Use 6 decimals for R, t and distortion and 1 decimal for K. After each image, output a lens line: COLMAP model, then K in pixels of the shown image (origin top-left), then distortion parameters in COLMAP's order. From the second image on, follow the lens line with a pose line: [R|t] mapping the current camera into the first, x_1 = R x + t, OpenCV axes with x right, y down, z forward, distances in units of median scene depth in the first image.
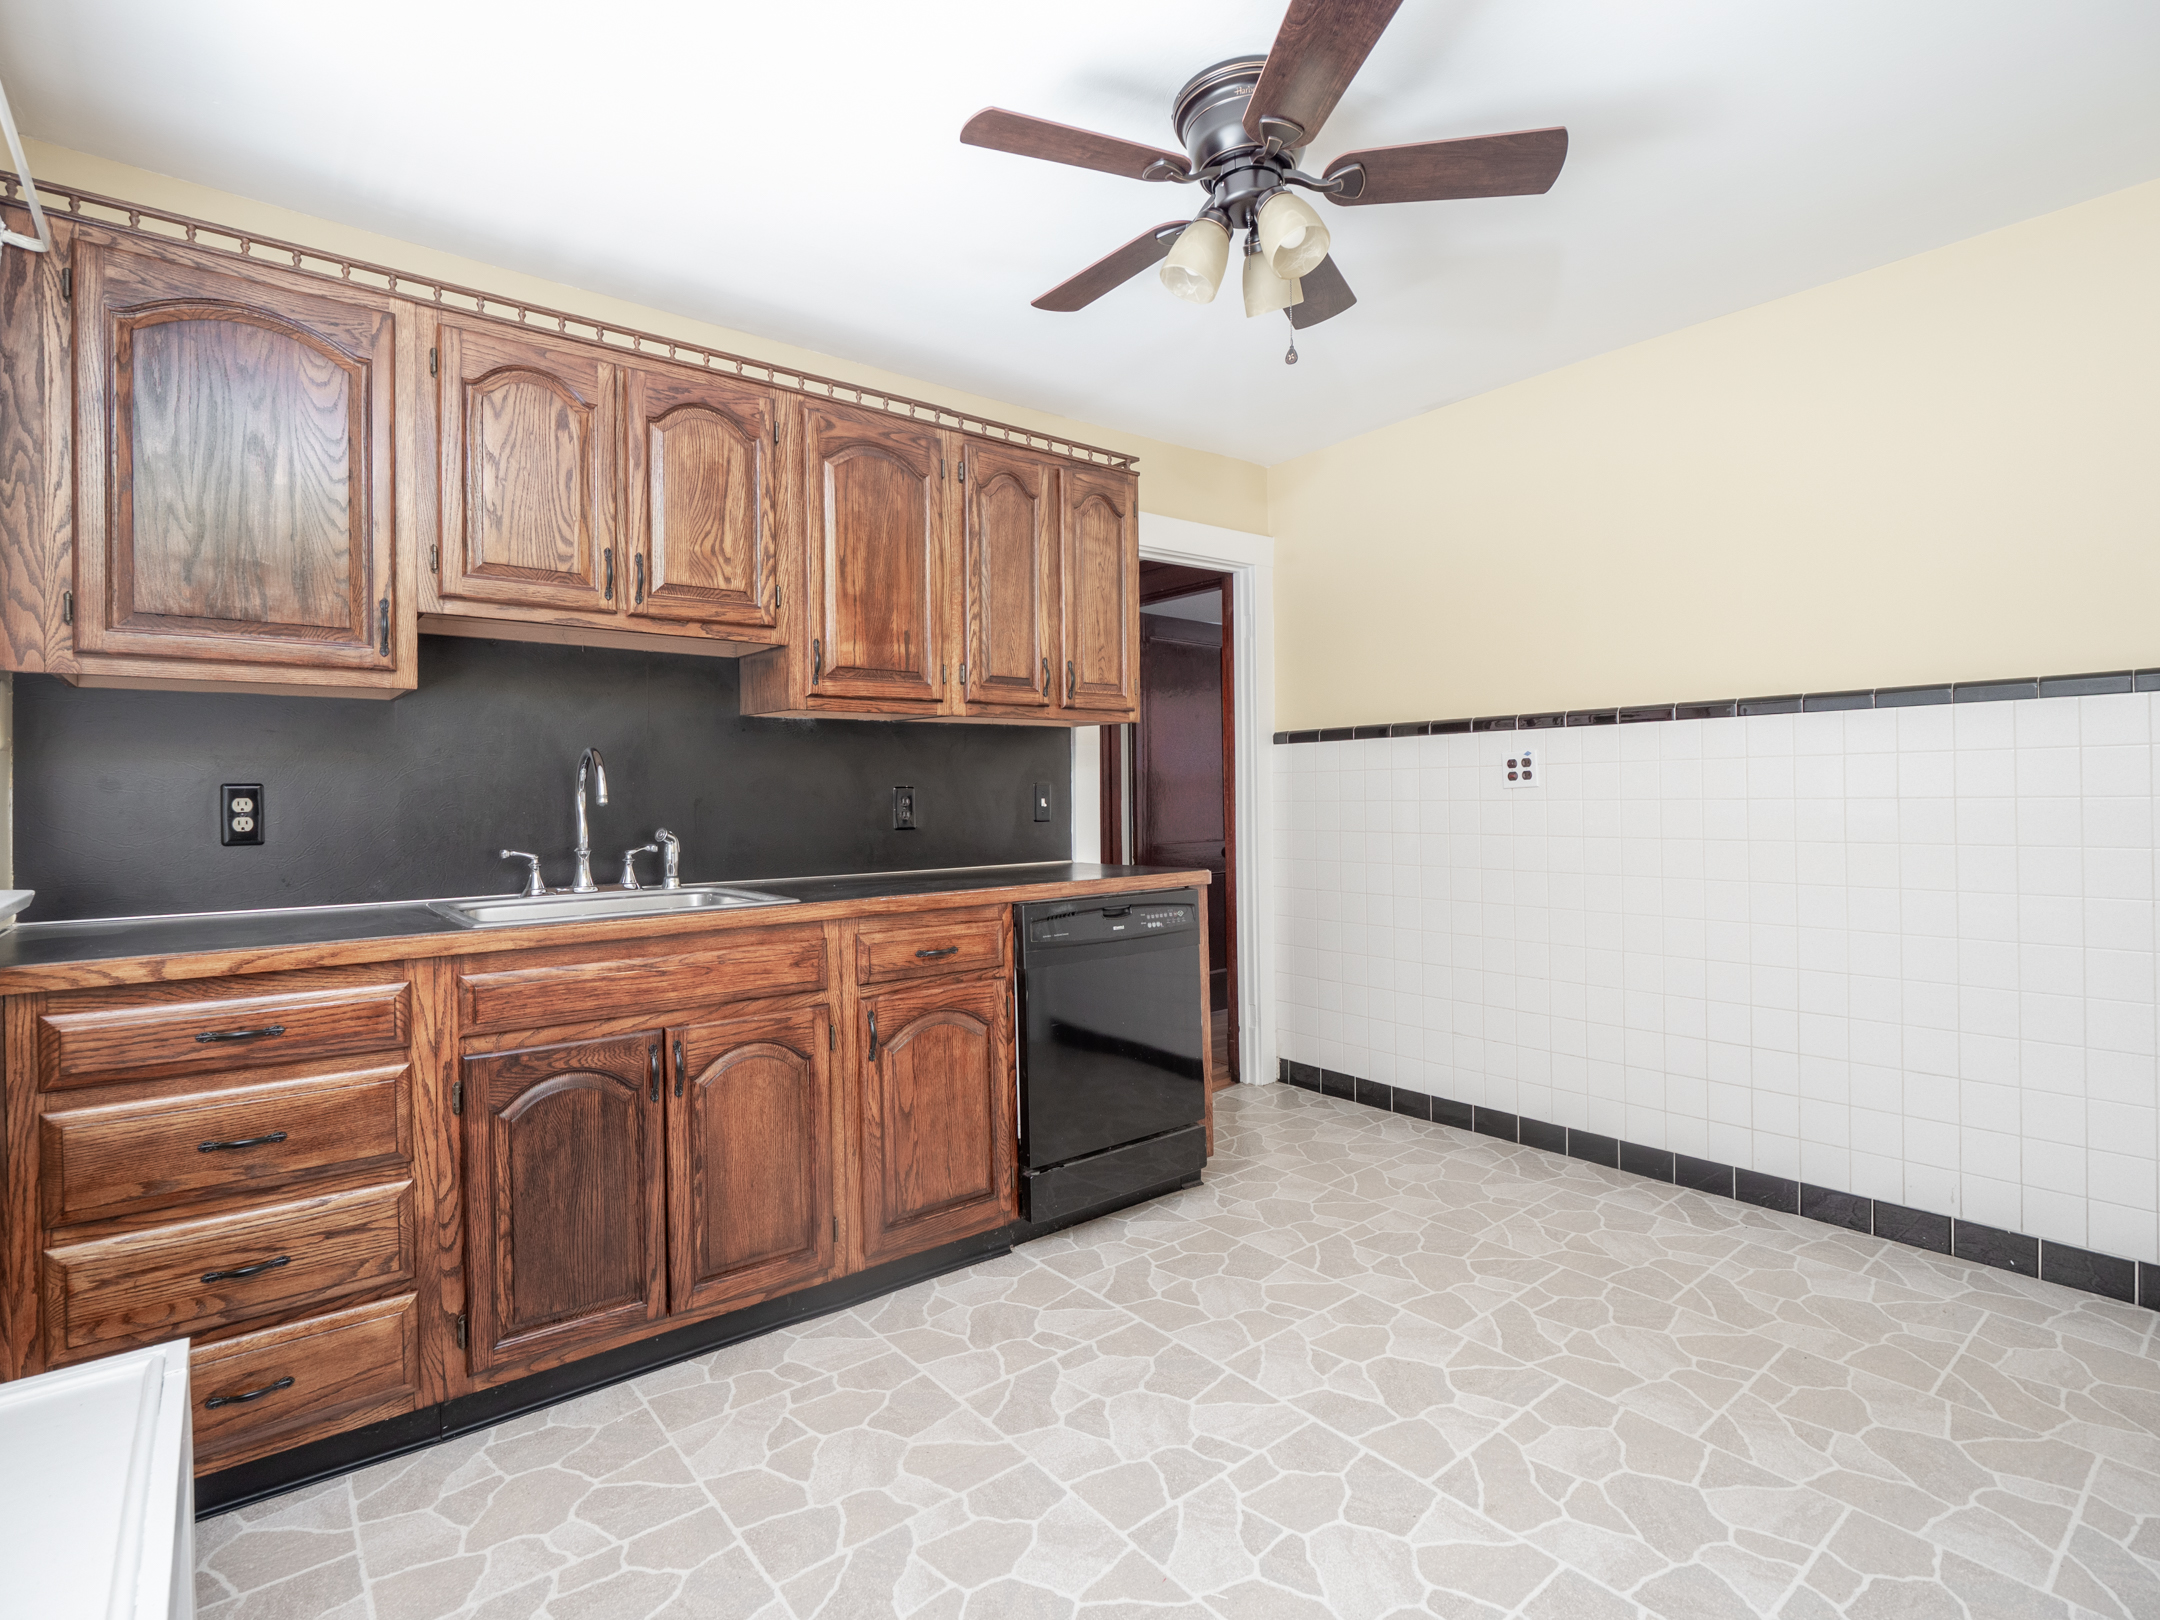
lens RADIAL K [[1050.3, 0, 1064.2], [0, 1050.3, 795.2], [0, 0, 1]] dist [-0.008247, -0.005864]
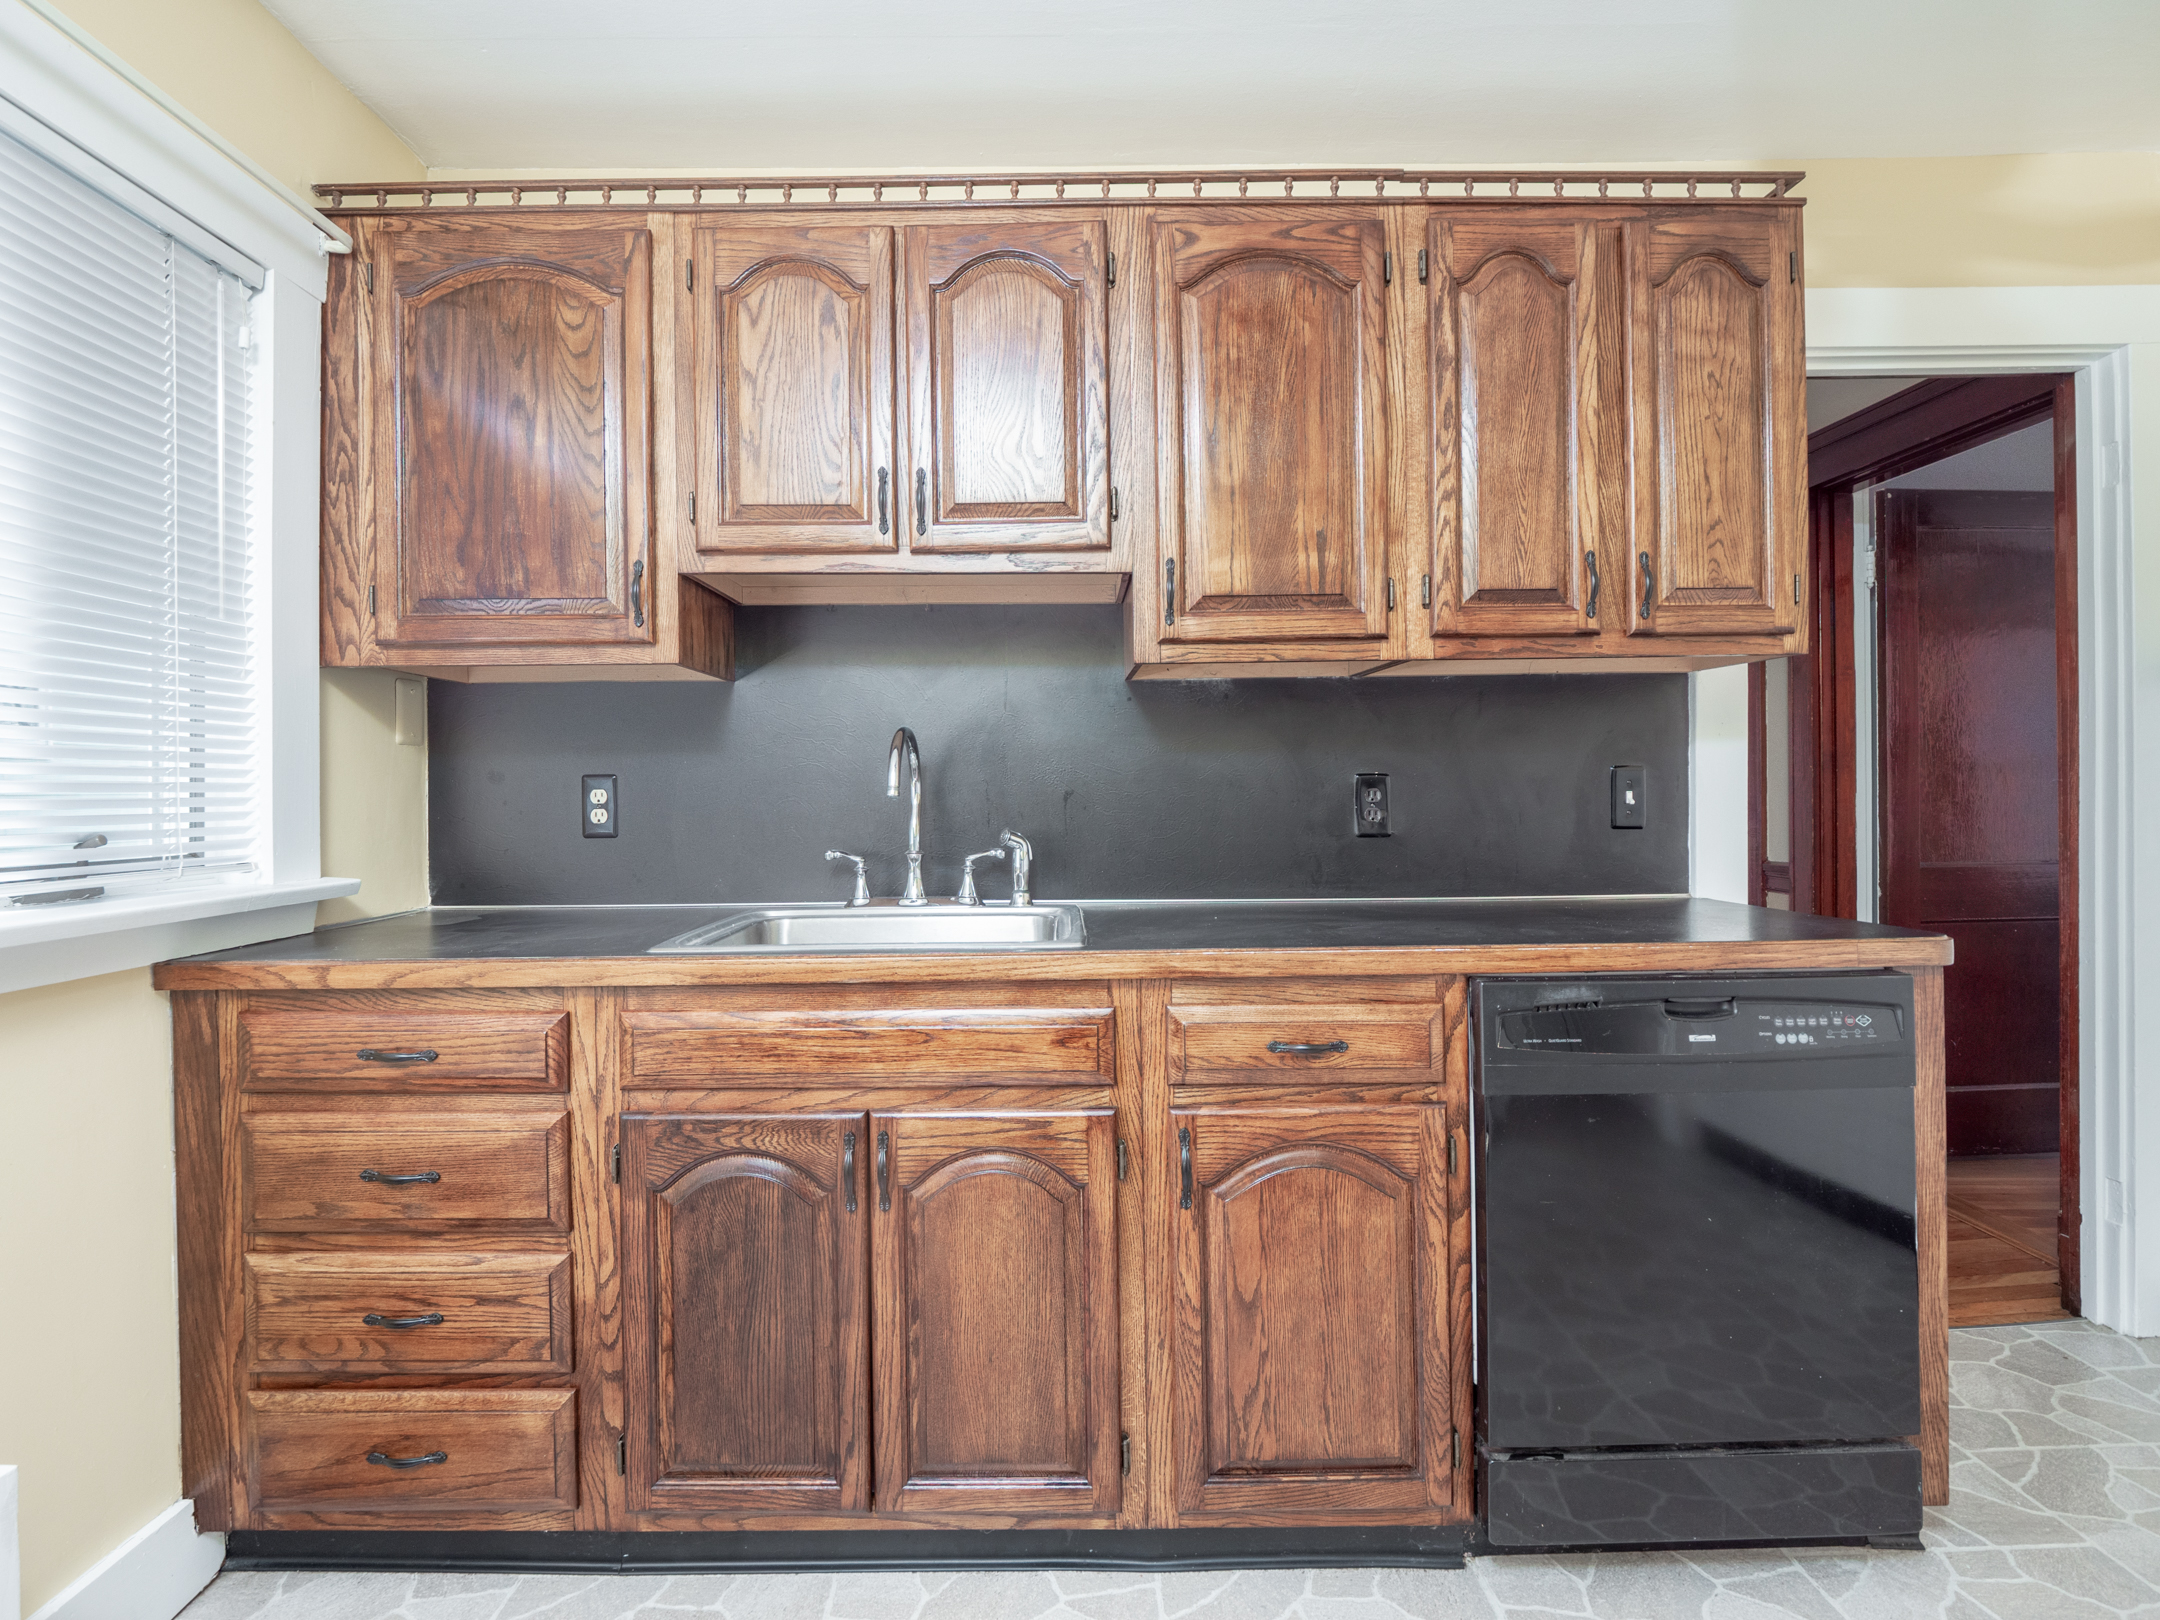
lens RADIAL K [[1050.3, 0, 1064.2], [0, 1050.3, 795.2], [0, 0, 1]] dist [-0.008247, -0.005864]
pose [[0.785490, 0.006094, -0.618844, 0.145836], [0.000654, 0.999943, 0.010678, -0.001525], [0.618874, -0.008792, 0.785441, 0.458527]]
